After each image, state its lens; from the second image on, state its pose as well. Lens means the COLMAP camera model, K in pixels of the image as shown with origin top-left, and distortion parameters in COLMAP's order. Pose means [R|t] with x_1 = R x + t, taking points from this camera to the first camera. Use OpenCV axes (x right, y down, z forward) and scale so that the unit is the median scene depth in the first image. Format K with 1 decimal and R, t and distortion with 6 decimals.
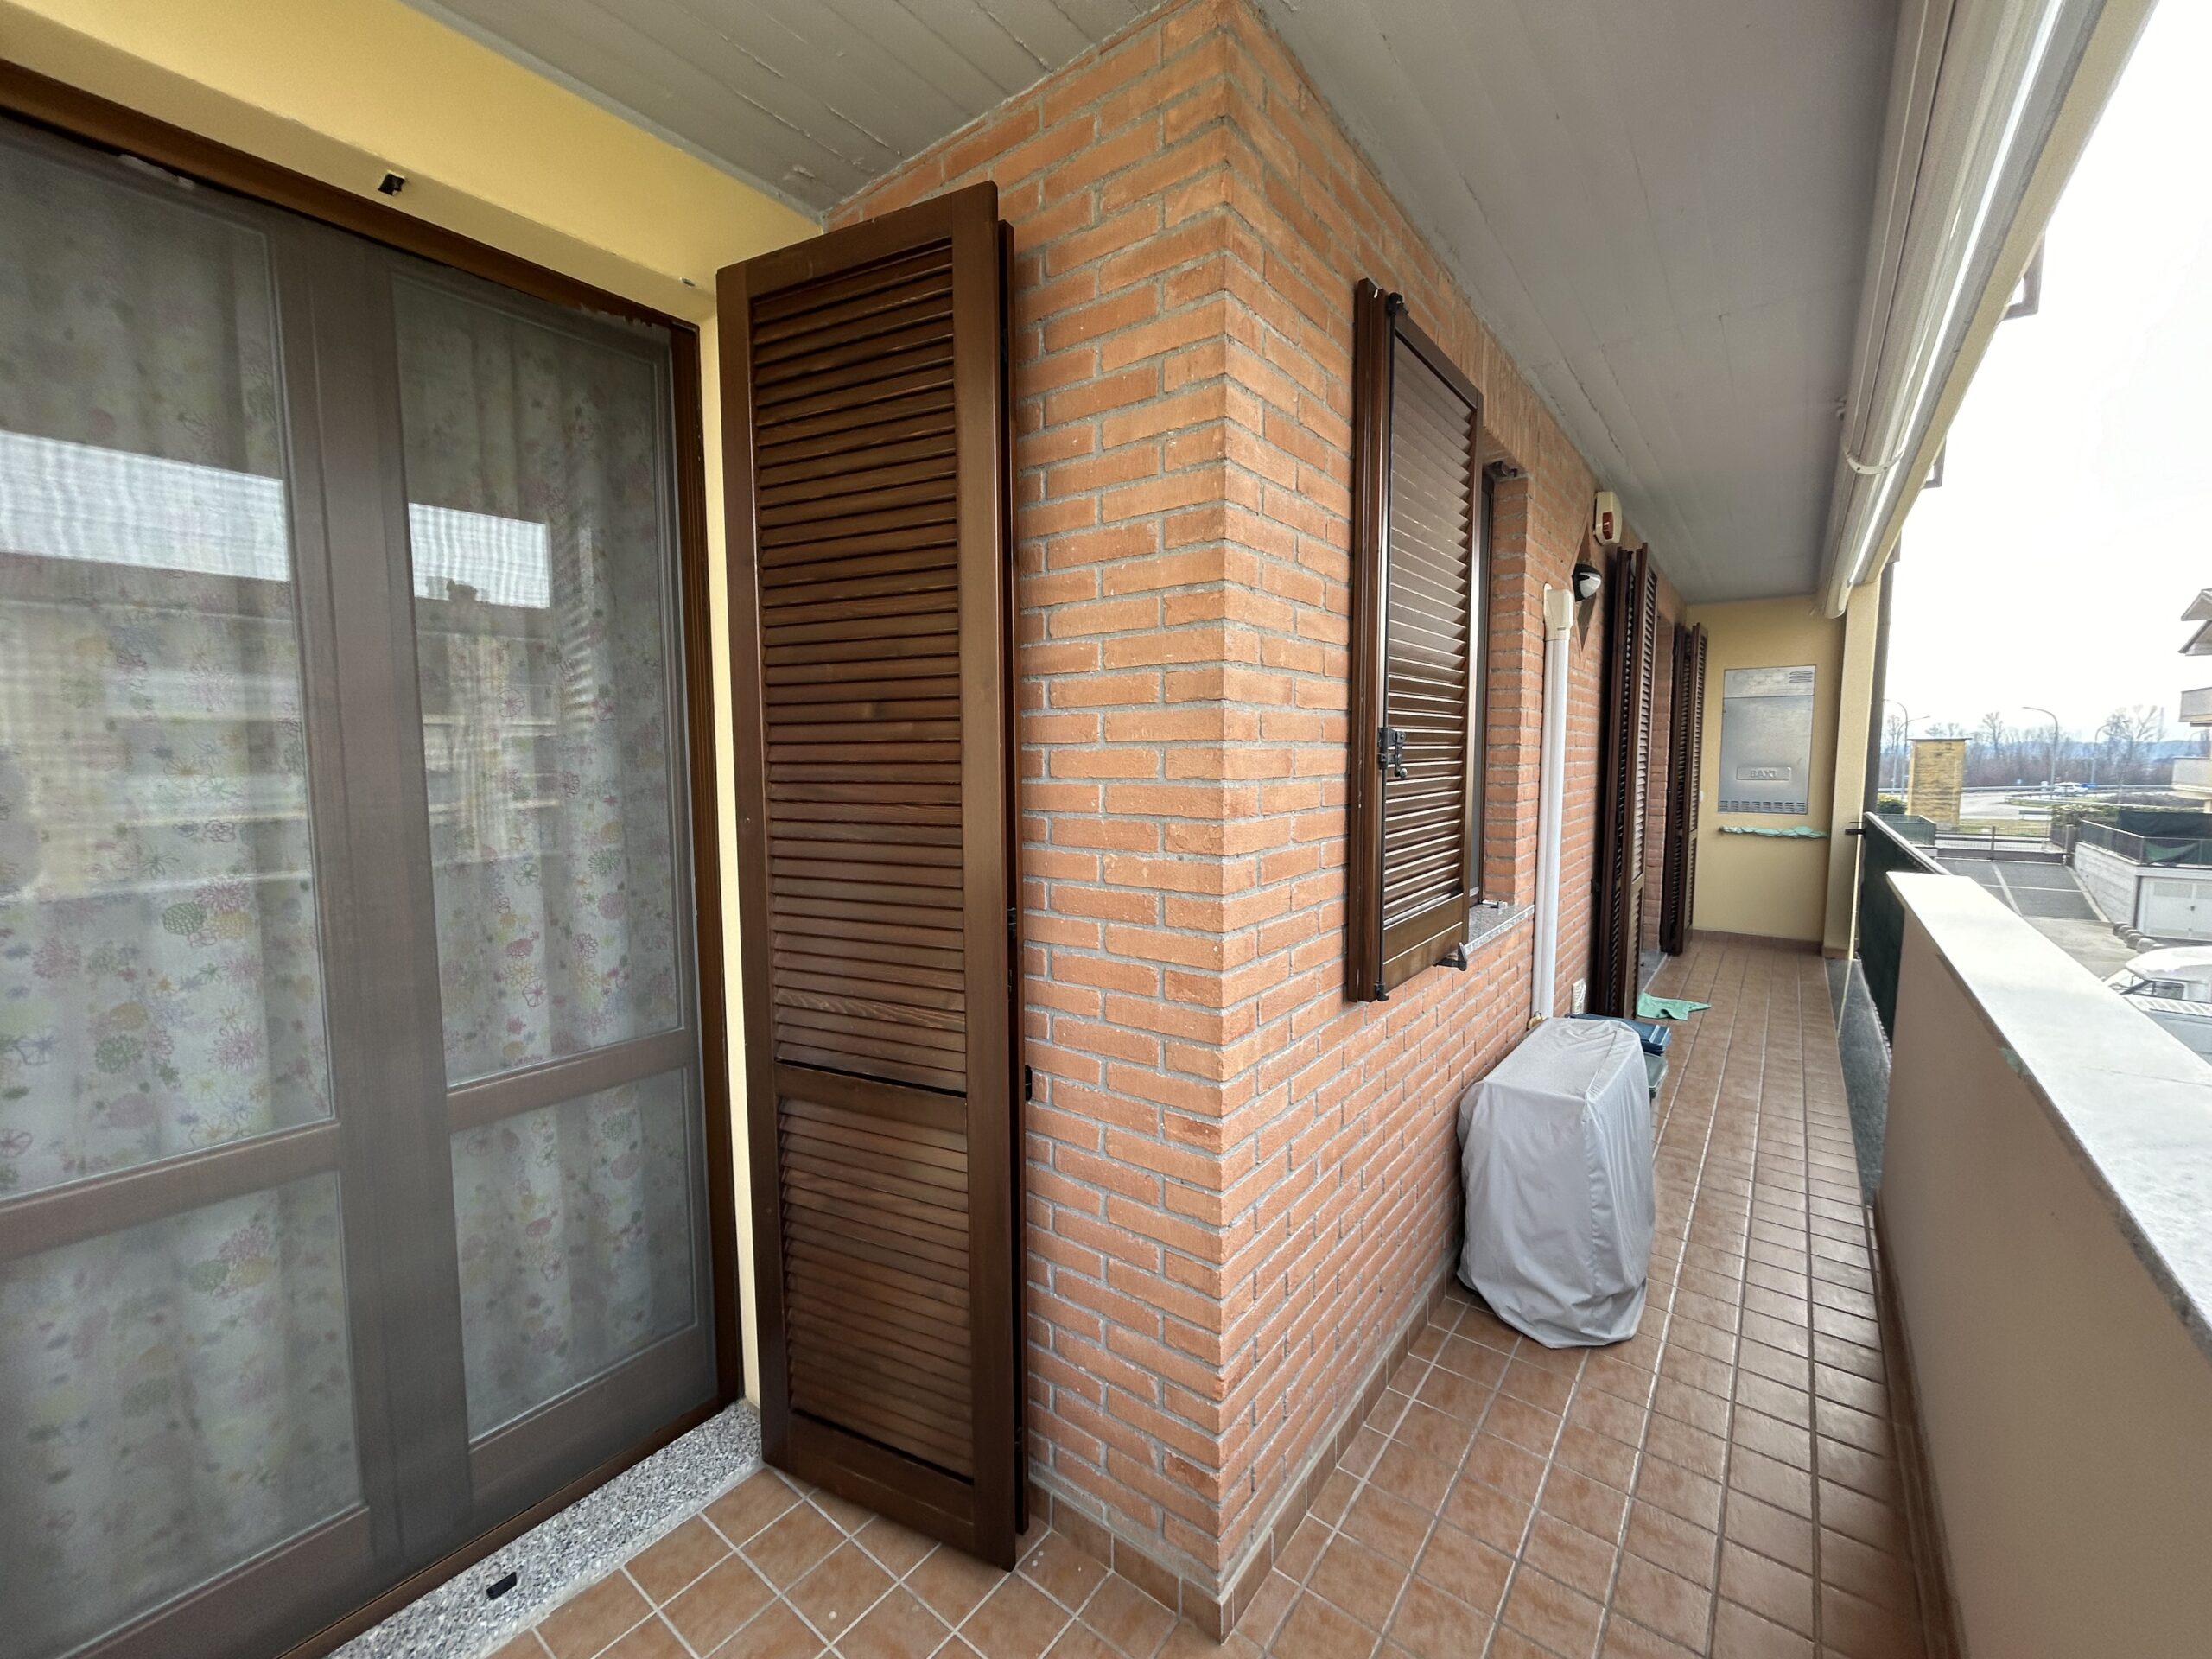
lens RADIAL K [[889.6, 0, 1107.3], [0, 889.6, 824.5], [0, 0, 1]] dist [-0.003799, 0.000946]
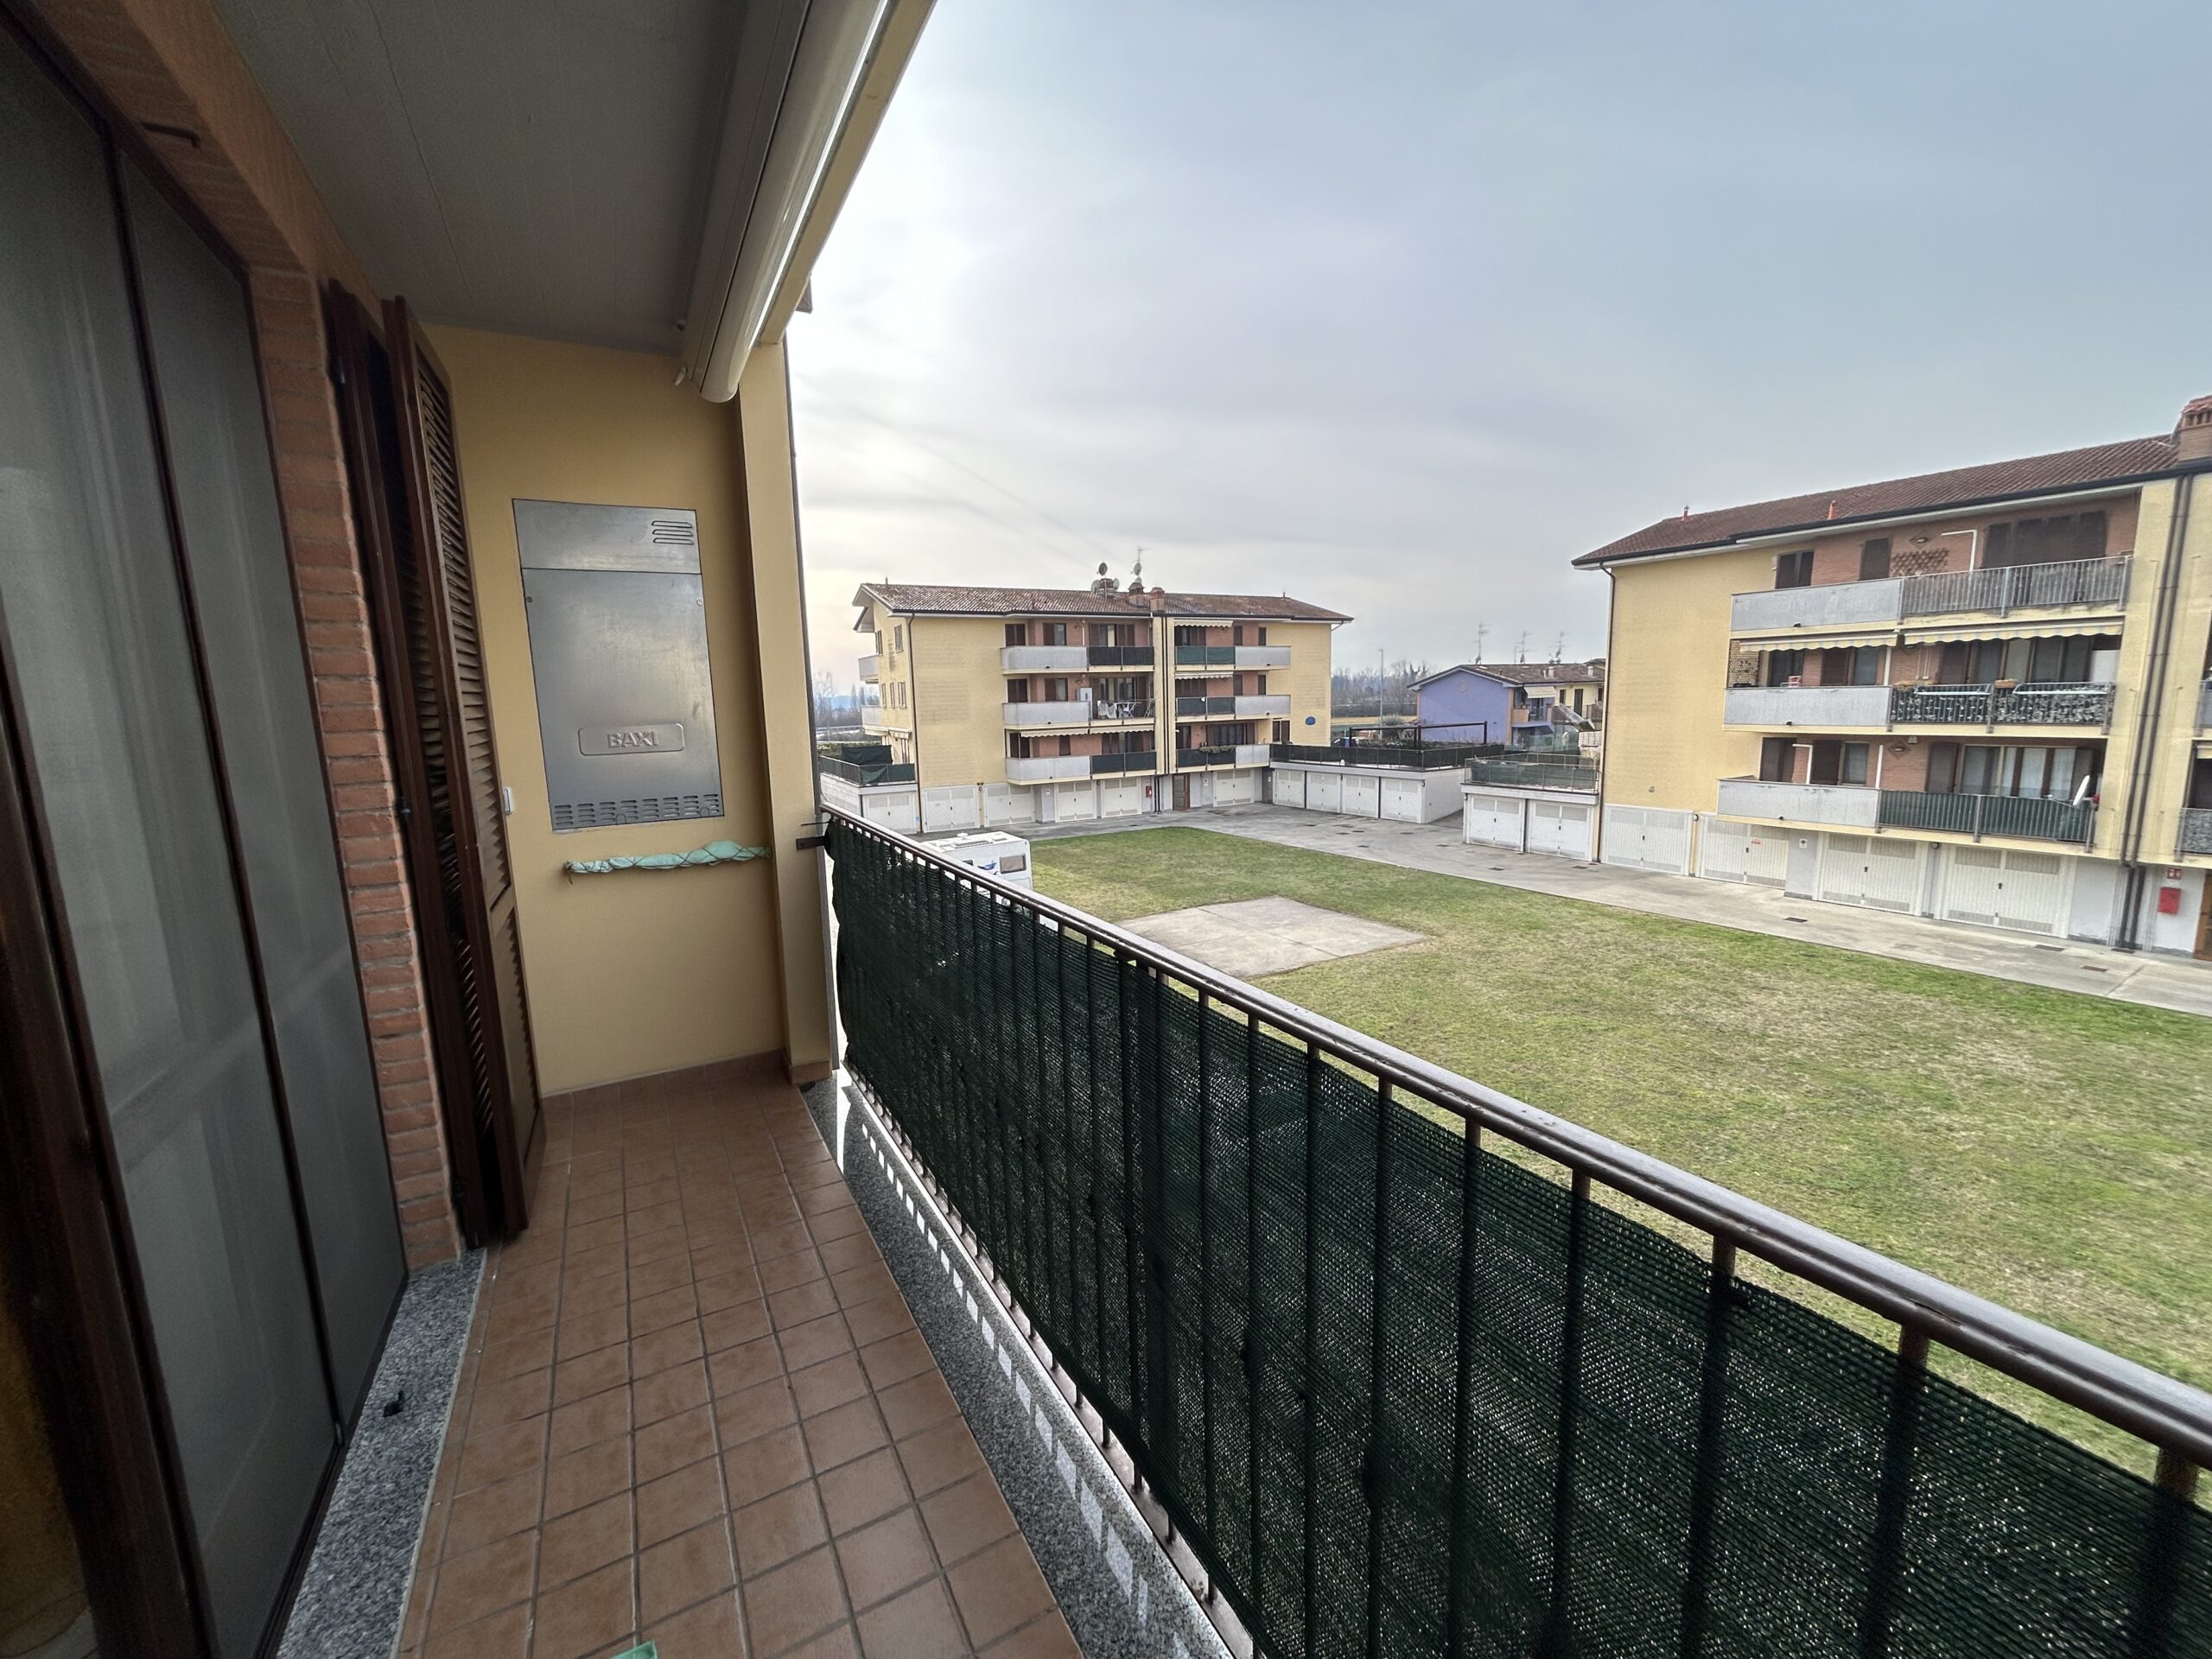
lens RADIAL K [[889.6, 0, 1116.0], [0, 889.6, 831.2], [0, 0, 1]] dist [-0.003799, 0.000946]
pose [[0.386372, -0.145396, 0.910811, 0.397585], [0.096340, 0.988457, 0.116923, -0.038849], [-0.917298, 0.042572, 0.395920, 0.574489]]
